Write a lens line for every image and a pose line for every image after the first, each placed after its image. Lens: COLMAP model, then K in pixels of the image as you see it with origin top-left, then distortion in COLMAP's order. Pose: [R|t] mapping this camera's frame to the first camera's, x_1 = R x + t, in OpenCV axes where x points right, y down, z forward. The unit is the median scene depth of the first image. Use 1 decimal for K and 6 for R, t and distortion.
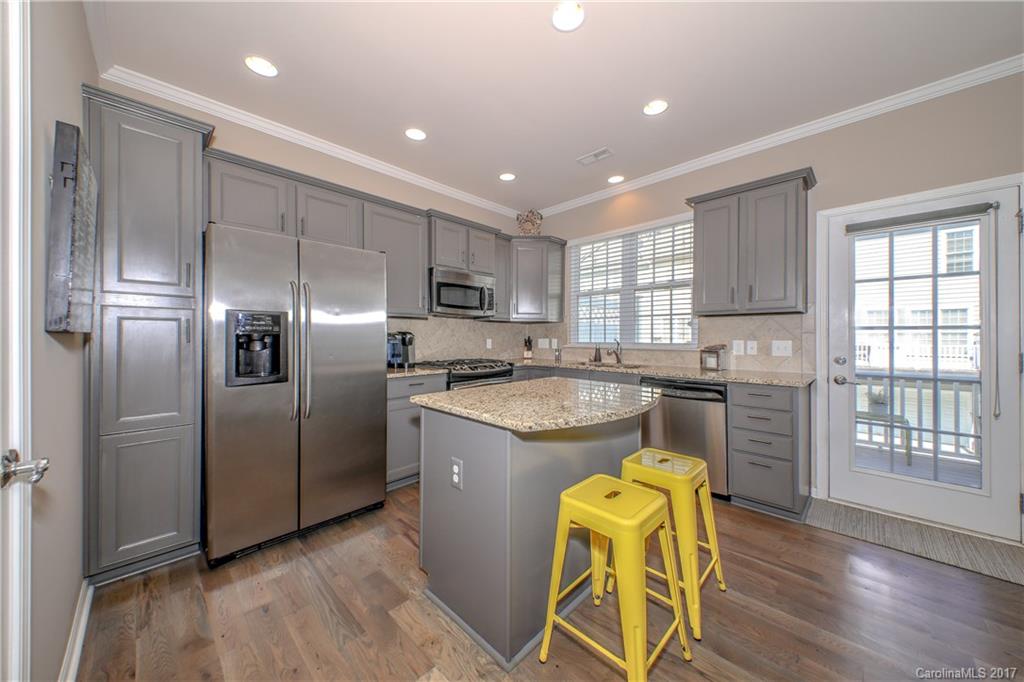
lens RADIAL K [[339.5, 0, 520.1], [0, 339.5, 336.5], [0, 0, 1]] dist [0.020773, -0.000002]
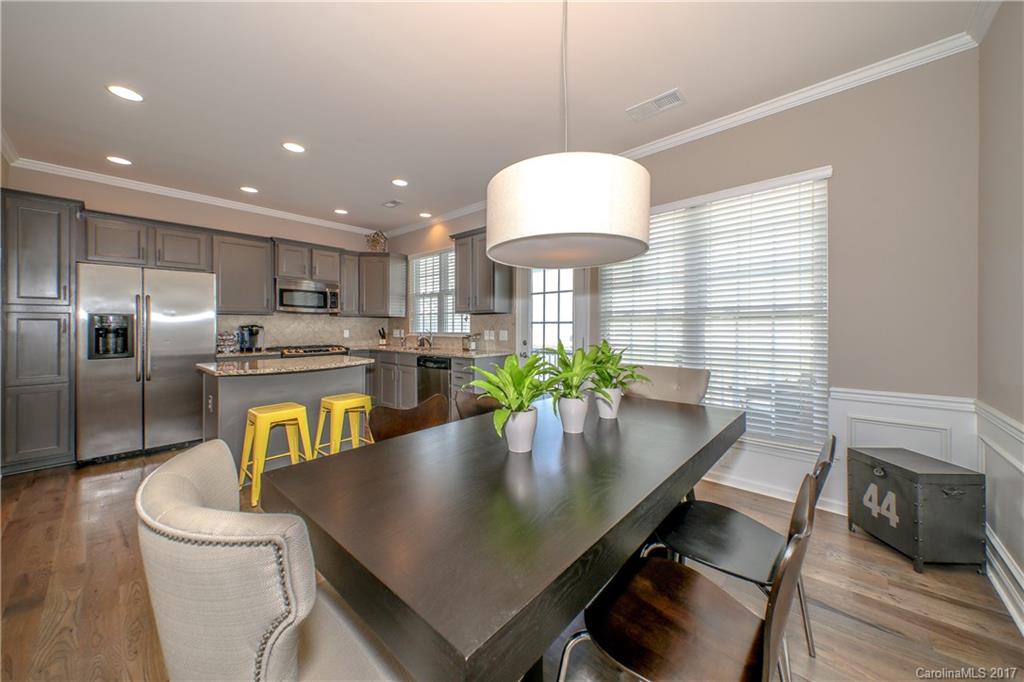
lens RADIAL K [[358.1, 0, 528.3], [0, 358.1, 325.0], [0, 0, 1]] dist [0.018828, -0.000001]
pose [[0.998005, -0.001525, 0.063117, 0.821049], [0.001724, 0.999994, -0.003098, -0.009036], [-0.063112, 0.003201, 0.998001, -0.647734]]
